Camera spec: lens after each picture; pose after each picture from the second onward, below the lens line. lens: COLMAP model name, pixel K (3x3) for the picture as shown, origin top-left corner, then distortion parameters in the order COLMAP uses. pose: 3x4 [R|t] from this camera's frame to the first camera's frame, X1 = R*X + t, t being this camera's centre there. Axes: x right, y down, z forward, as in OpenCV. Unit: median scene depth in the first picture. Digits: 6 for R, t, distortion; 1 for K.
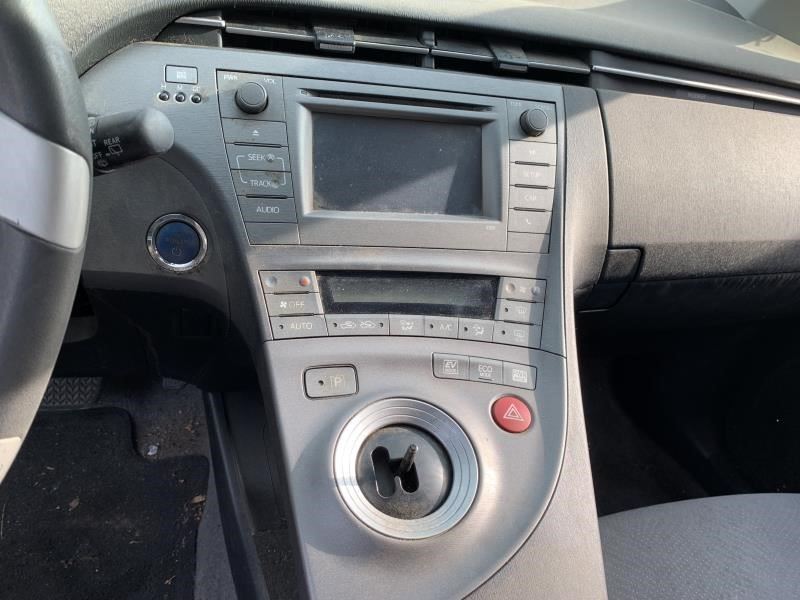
lens RADIAL K [[593.4, 0, 400.0], [0, 593.4, 300.0], [0, 0, 1]] dist [0.002218, 0.007249]
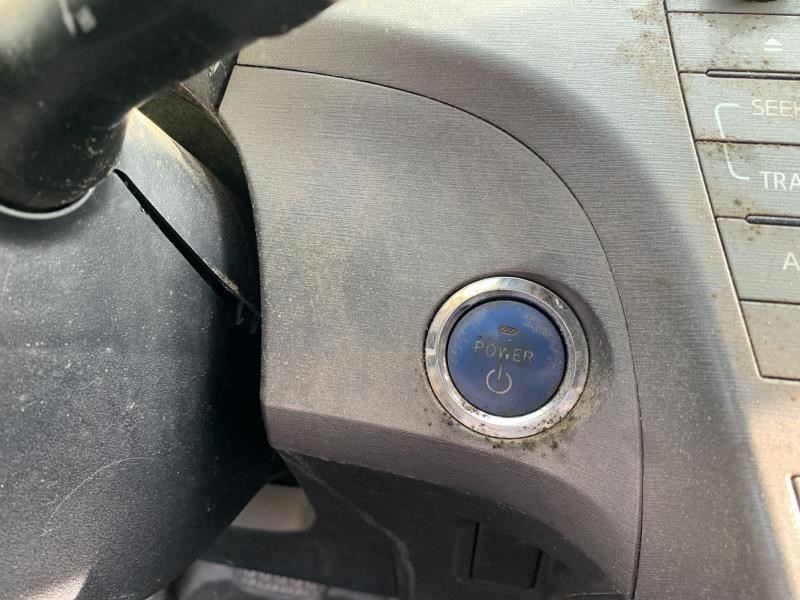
lens RADIAL K [[593.4, 0, 400.0], [0, 593.4, 300.0], [0, 0, 1]] dist [0.002218, 0.007249]
pose [[0.900906, 0.027871, -0.433118, -0.261230], [-0.144671, 0.960148, -0.239138, -0.032176], [0.409192, 0.278100, 0.869035, 0.613885]]
